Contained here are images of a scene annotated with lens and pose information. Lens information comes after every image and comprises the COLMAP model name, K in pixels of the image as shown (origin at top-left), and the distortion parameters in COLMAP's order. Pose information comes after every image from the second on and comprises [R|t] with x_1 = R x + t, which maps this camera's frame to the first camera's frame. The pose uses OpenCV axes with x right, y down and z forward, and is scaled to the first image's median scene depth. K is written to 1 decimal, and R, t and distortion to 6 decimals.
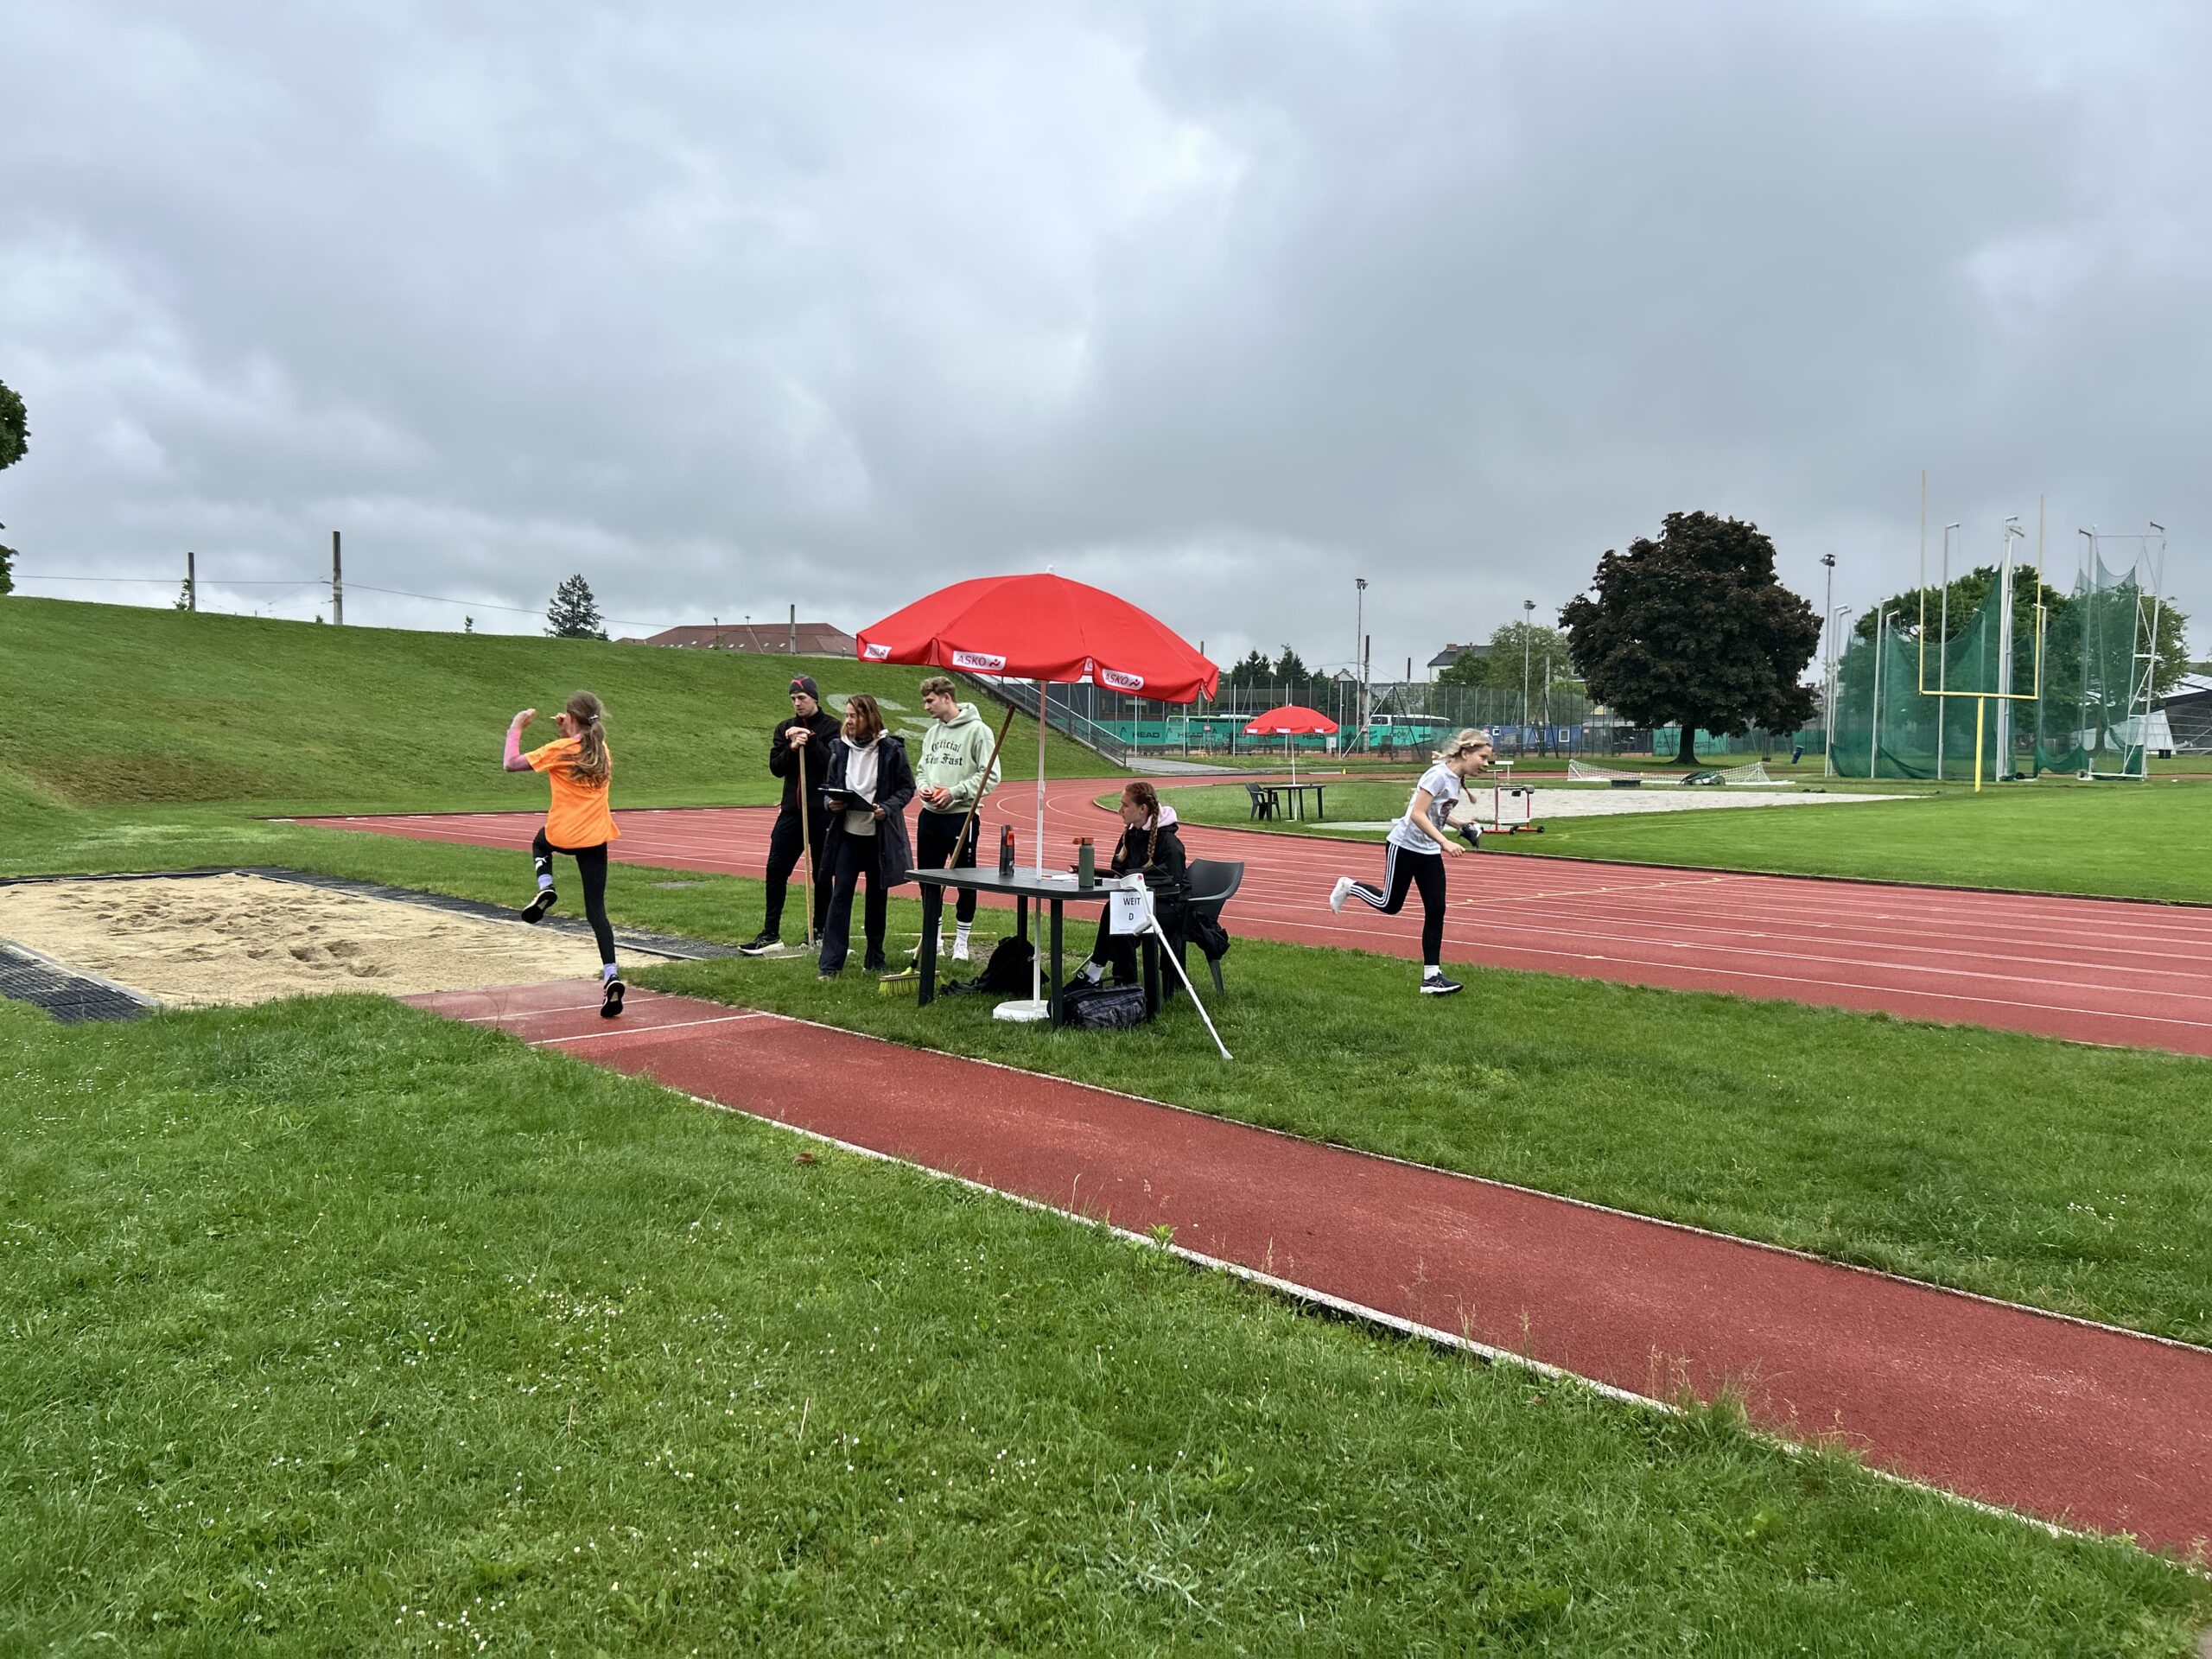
lens RADIAL K [[1691.0, 0, 1096.9], [0, 1691.0, 837.8], [0, 0, 1]] dist [0.053961, -0.043962]
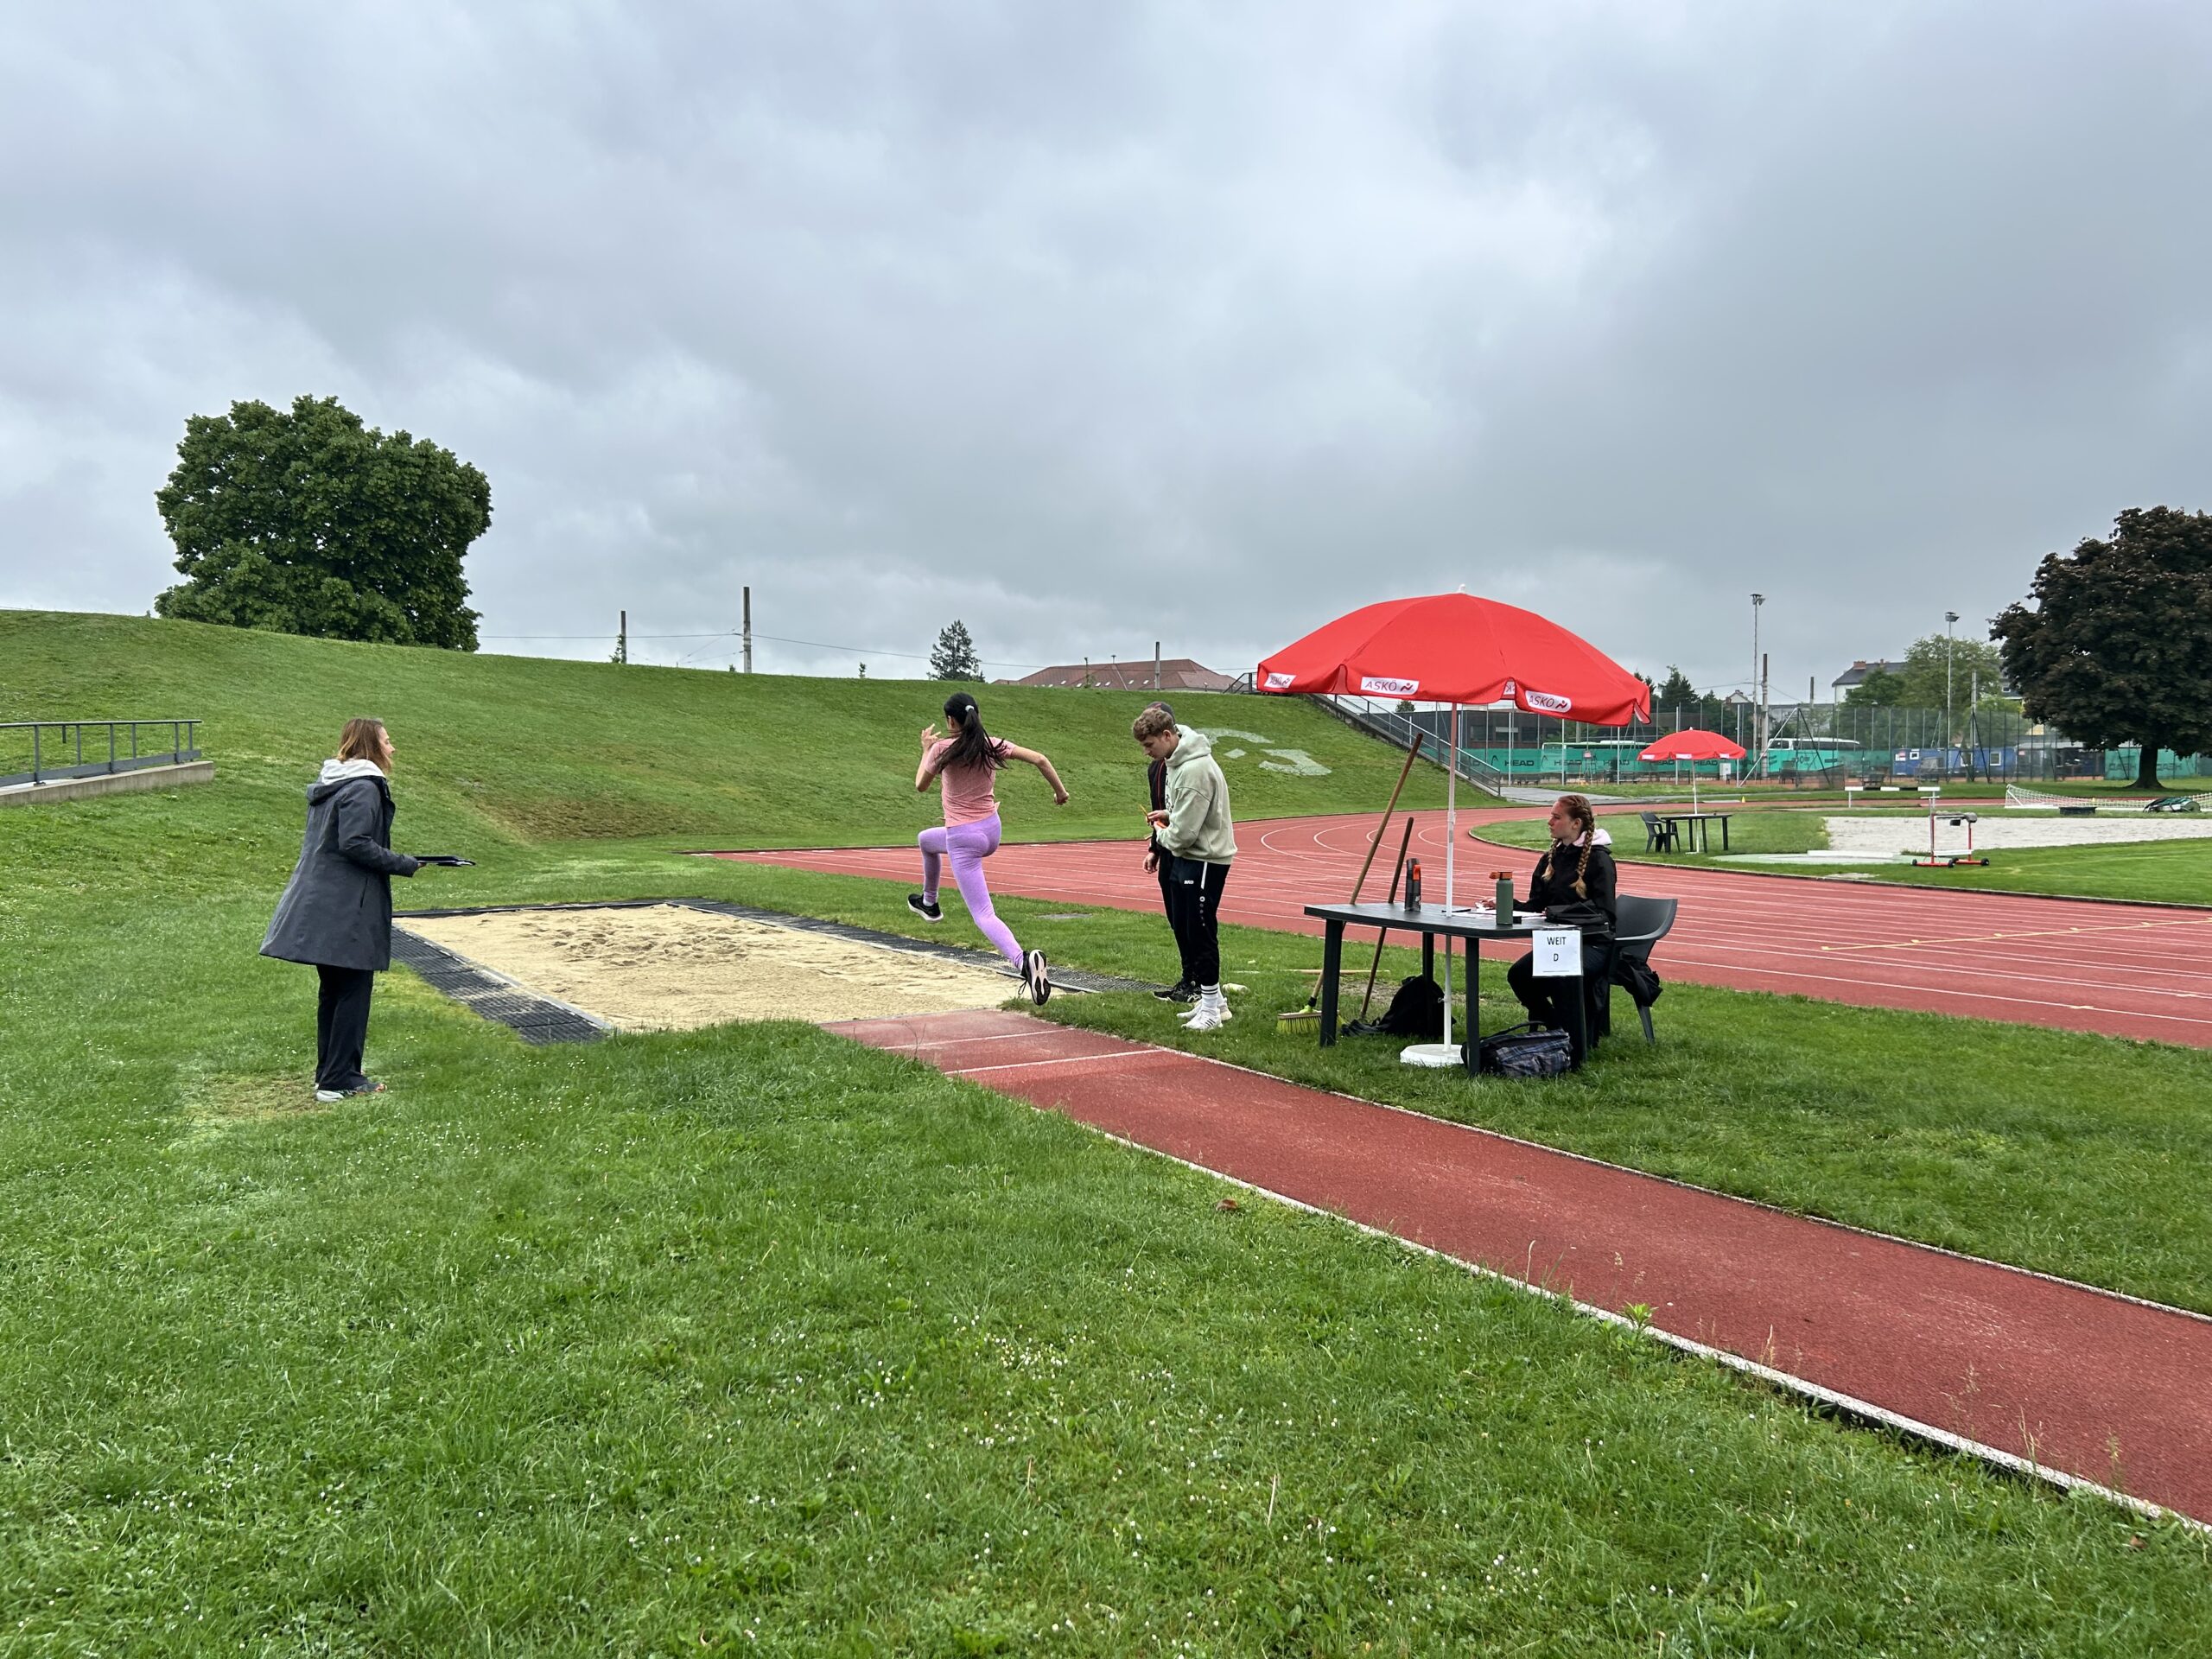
lens RADIAL K [[1678.0, 0, 1086.7], [0, 1678.0, 838.1], [0, 0, 1]] dist [0.061469, -0.062549]
pose [[0.977162, -0.004045, -0.212458, -0.039735], [0.000019, 0.999821, -0.018946, -0.001658], [0.212497, 0.018509, 0.976987, 0.035677]]
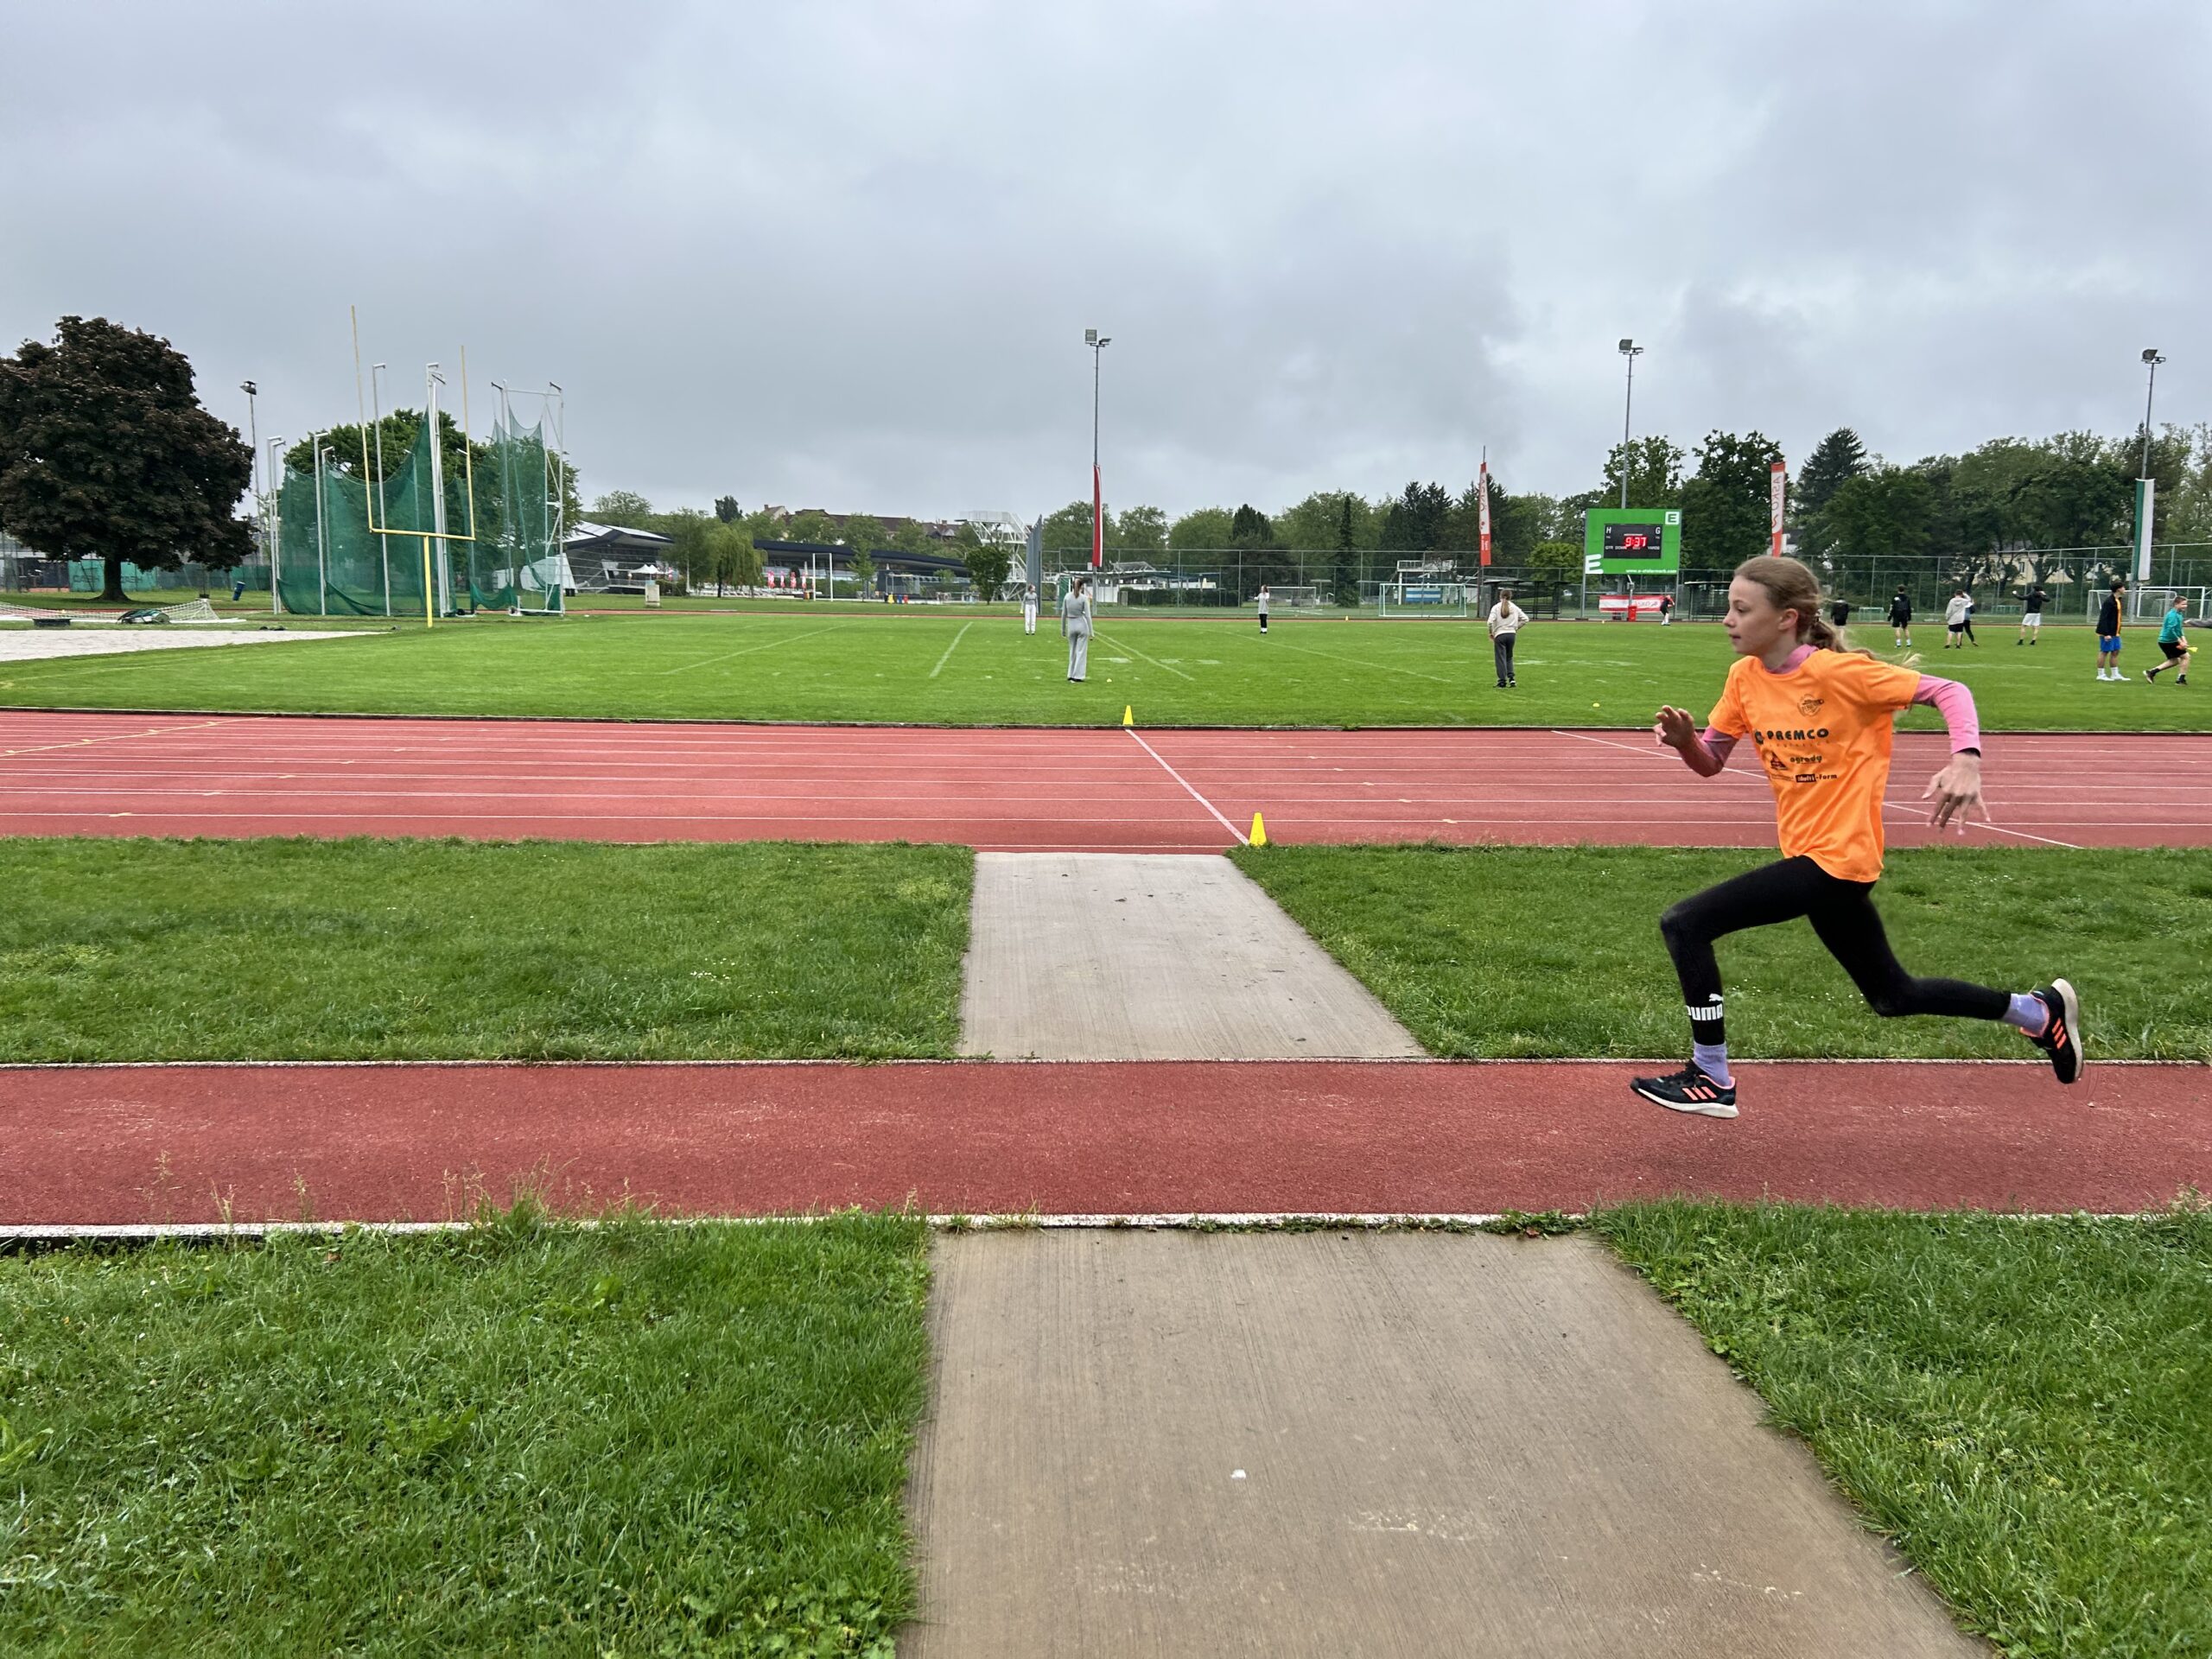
lens RADIAL K [[1678.0, 0, 1086.7], [0, 1678.0, 838.1], [0, 0, 1]] dist [0.061469, -0.062549]
pose [[0.645317, -0.109548, 0.756020, -0.096860], [0.037224, 0.992998, 0.112113, 0.000638], [-0.763008, -0.044206, 0.644876, 0.037019]]
